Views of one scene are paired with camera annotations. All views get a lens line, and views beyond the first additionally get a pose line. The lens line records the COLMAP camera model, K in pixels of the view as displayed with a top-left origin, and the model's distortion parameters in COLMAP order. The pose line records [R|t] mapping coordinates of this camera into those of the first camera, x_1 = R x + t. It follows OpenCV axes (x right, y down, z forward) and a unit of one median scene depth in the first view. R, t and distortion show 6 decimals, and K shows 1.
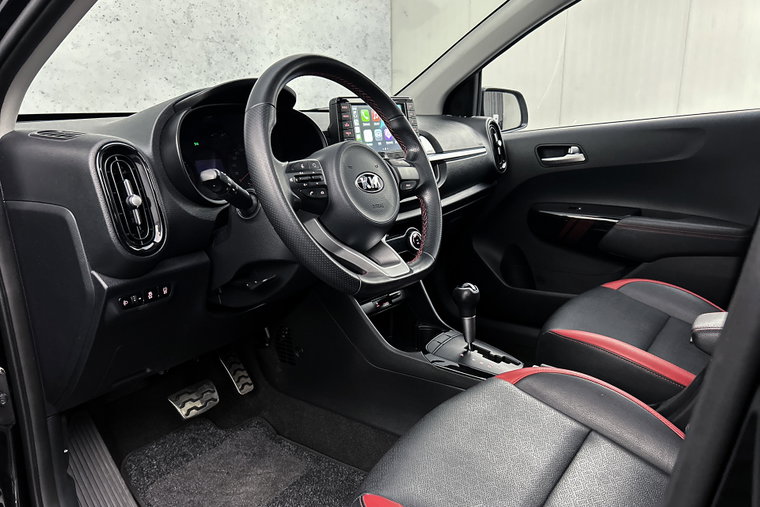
lens RADIAL K [[576.8, 0, 390.3], [0, 576.8, 257.6], [0, 0, 1]] dist [0.048012, -0.049810]
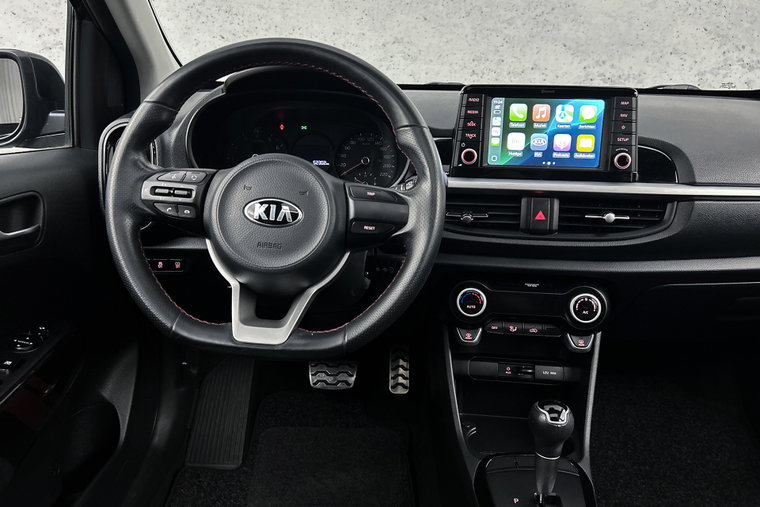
lens RADIAL K [[576.8, 0, 384.3], [0, 576.8, 251.8], [0, 0, 1]] dist [0.048012, -0.049810]
pose [[0.564797, 0.291230, -0.772133, 0.392984], [-0.231529, 0.954000, 0.190467, -0.157382], [0.792085, 0.071197, 0.606244, 0.401853]]
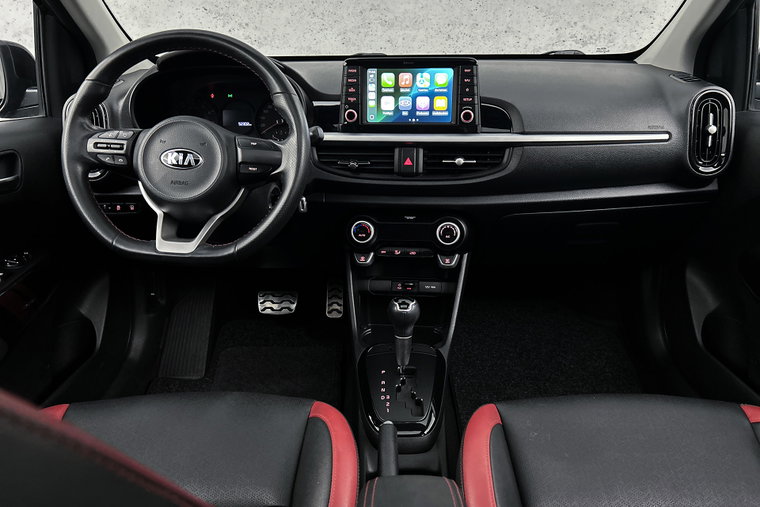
lens RADIAL K [[576.8, 0, 385.5], [0, 576.8, 255.8], [0, 0, 1]] dist [0.048012, -0.049810]
pose [[0.562156, 0.325761, -0.760172, 0.624704], [-0.206462, 0.945332, 0.252429, -0.186028], [0.800846, 0.015042, 0.598681, 0.407059]]
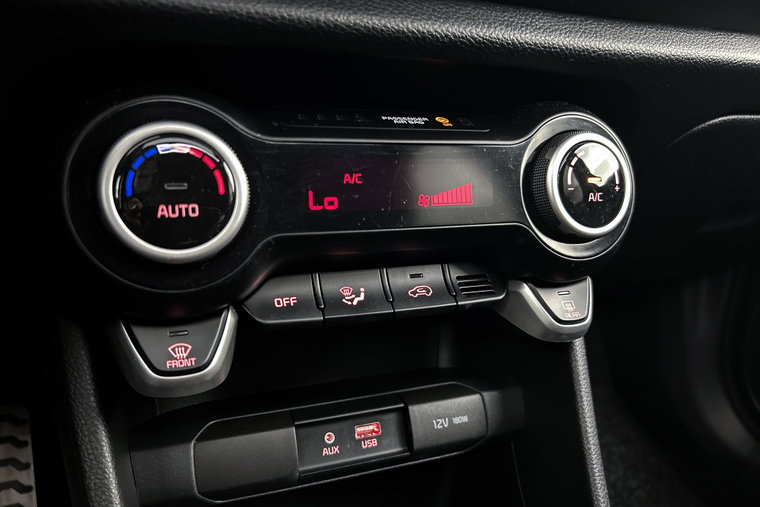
lens RADIAL K [[576.8, 0, 375.4], [0, 576.8, 249.9], [0, 0, 1]] dist [0.048012, -0.049810]
pose [[0.881564, 0.207560, -0.423986, 0.067500], [-0.195265, 0.978045, 0.072795, -0.008569], [0.429787, 0.018616, 0.902738, 0.772046]]
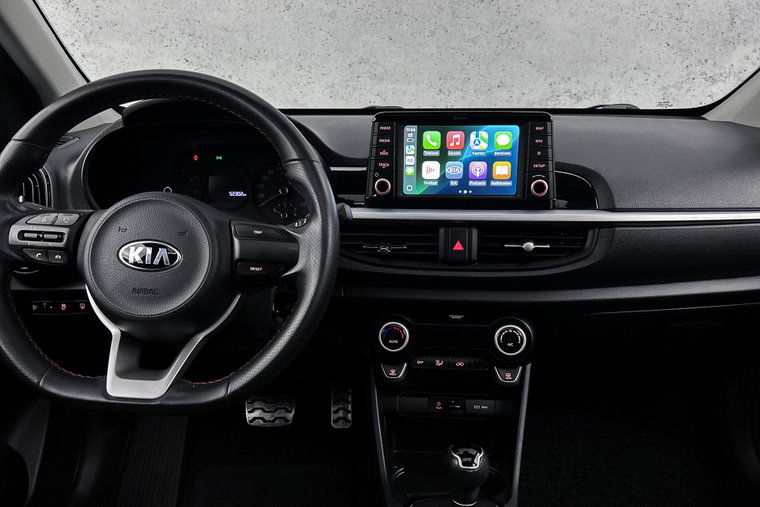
lens RADIAL K [[576.8, 0, 381.5], [0, 576.8, 256.5], [0, 0, 1]] dist [0.048012, -0.049810]
pose [[0.587897, 0.260432, -0.765867, 0.409526], [-0.210957, 0.963357, 0.165653, -0.186010], [0.780944, 0.064178, 0.621295, 0.474847]]
